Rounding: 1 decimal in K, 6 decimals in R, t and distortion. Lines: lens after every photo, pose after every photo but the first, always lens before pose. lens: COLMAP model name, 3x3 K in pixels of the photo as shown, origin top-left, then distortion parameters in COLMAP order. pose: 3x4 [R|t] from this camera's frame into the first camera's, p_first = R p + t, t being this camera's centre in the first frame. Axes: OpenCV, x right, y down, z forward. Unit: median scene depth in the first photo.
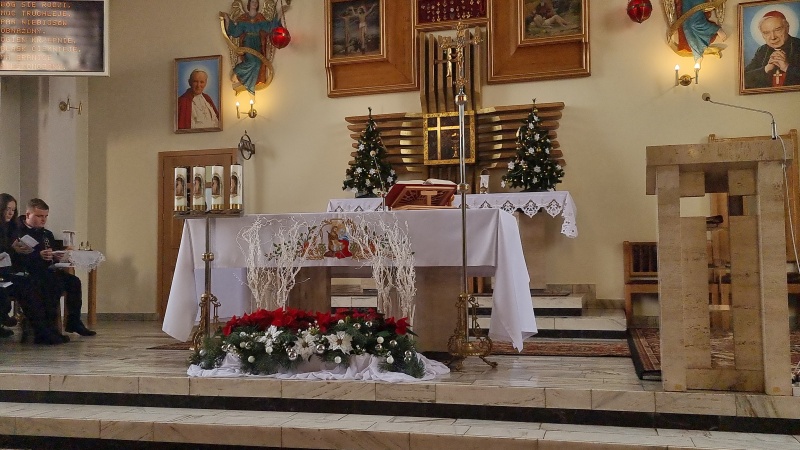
lens RADIAL K [[771.6, 0, 403.8], [0, 771.6, 227.2], [0, 0, 1]] dist [0.074662, 0.000000]
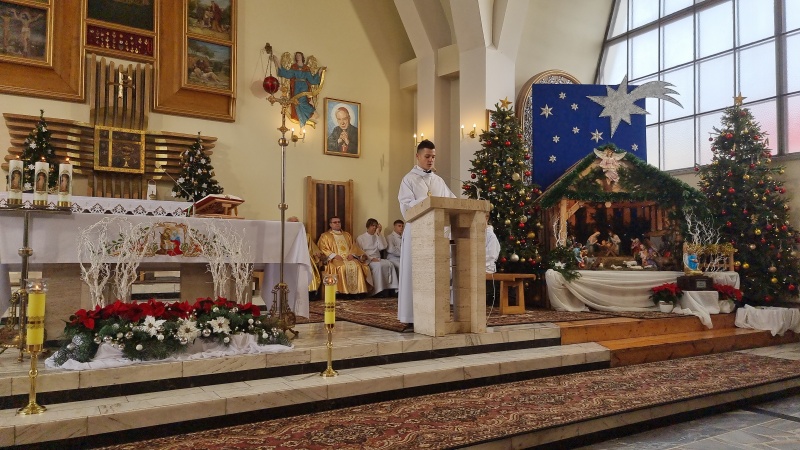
lens RADIAL K [[551.3, 0, 404.2], [0, 551.3, 226.9], [0, 0, 1]] dist [0.088470, -0.071126]
pose [[0.681787, 0.052732, 0.729648, -0.278652], [-0.054154, 0.998300, -0.021546, -0.002582], [-0.729543, -0.024824, 0.683484, 0.093752]]
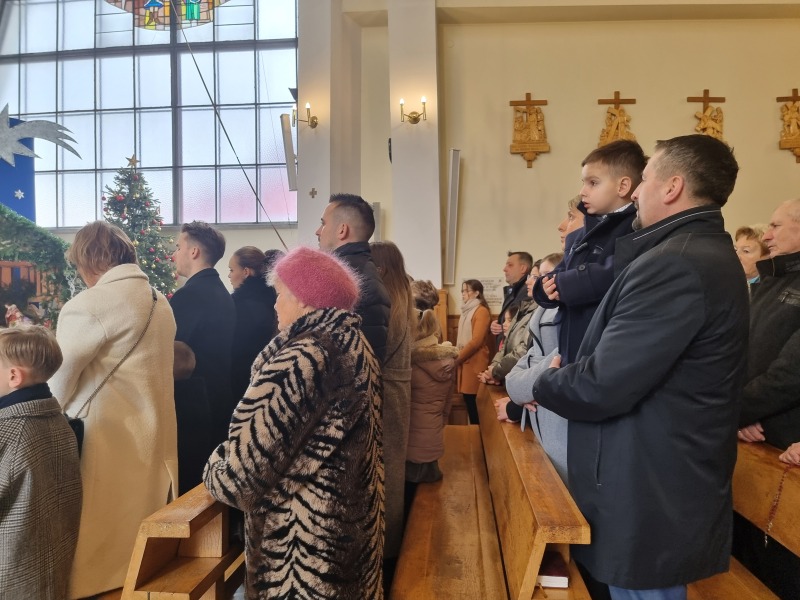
lens RADIAL K [[550.4, 0, 406.7], [0, 550.4, 310.3], [0, 0, 1]] dist [0.092329, -0.075453]
pose [[-0.147974, 0.014963, 0.988878, -0.186089], [-0.044069, 0.998793, -0.021707, -0.024590], [-0.988009, -0.046791, -0.147136, 0.020429]]
